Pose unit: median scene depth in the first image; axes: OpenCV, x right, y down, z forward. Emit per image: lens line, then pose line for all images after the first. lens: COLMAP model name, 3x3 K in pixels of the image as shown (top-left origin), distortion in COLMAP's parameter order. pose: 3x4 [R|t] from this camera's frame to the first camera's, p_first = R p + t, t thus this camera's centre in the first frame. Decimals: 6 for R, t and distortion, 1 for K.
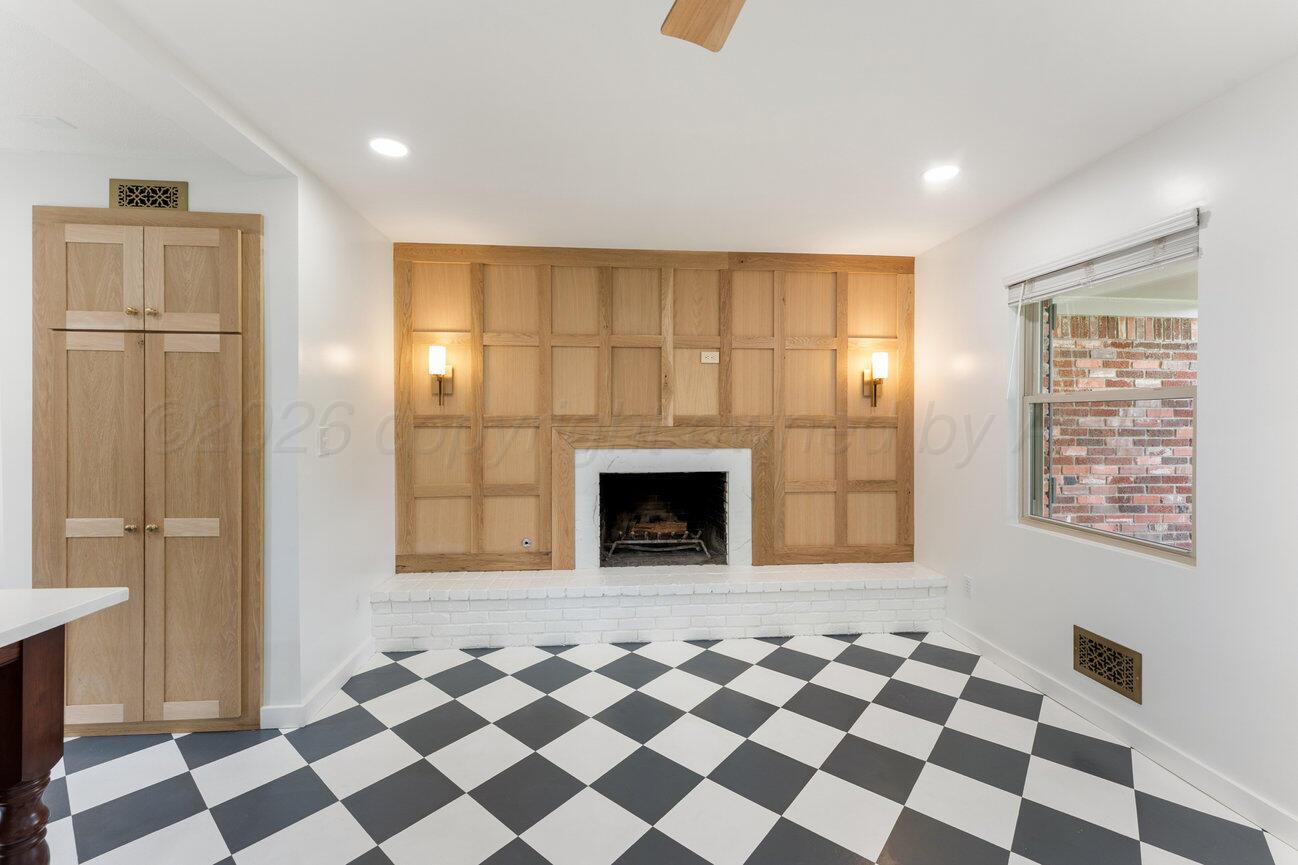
lens RADIAL K [[534.6, 0, 651.5], [0, 534.6, 420.3], [0, 0, 1]] dist [0.001837, 0.000020]
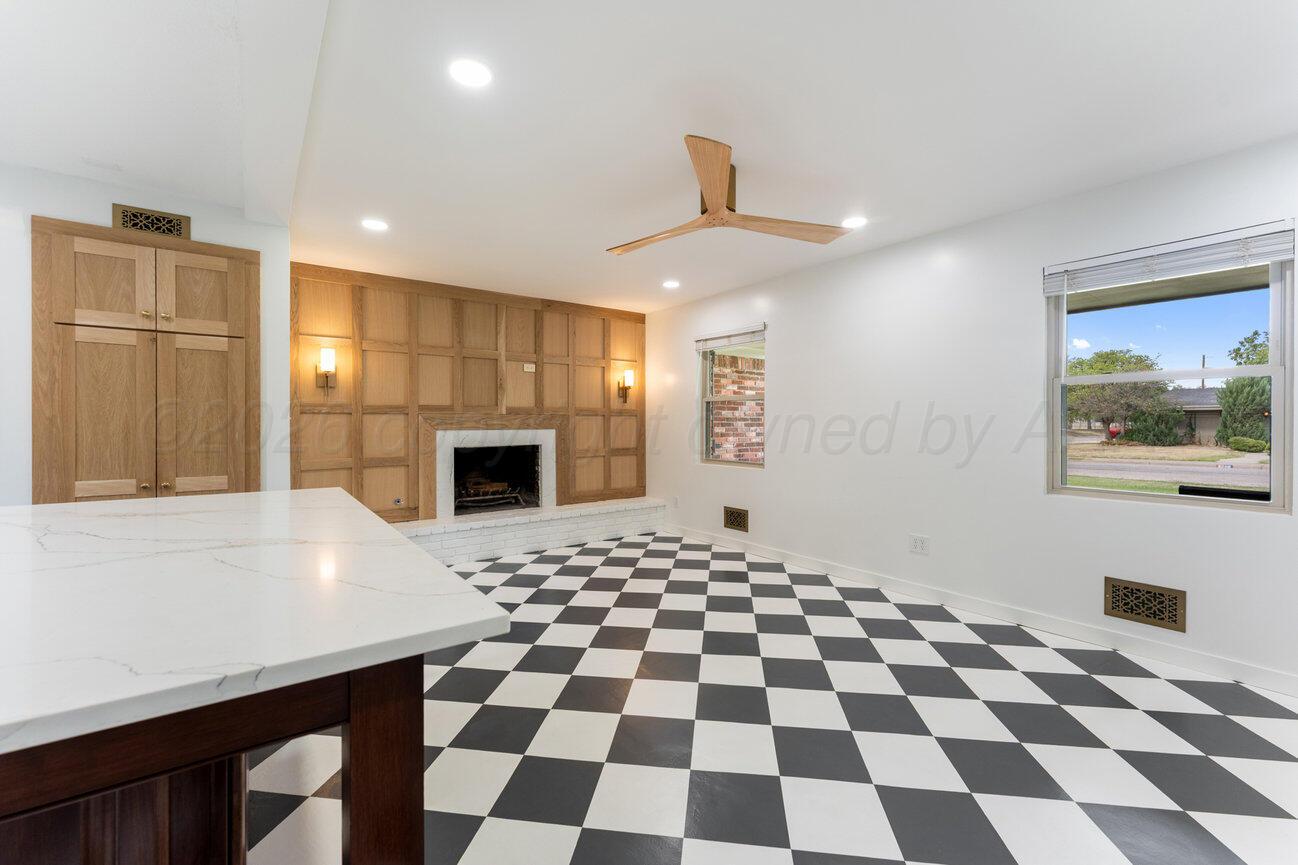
lens RADIAL K [[535.8, 0, 647.1], [0, 535.8, 415.3], [0, 0, 1]] dist [0.000655, -0.000034]
pose [[0.850261, 0.004037, 0.526346, -0.398035], [0.002934, 0.999919, -0.012409, 0.033579], [-0.526353, 0.012095, 0.850180, -0.438002]]
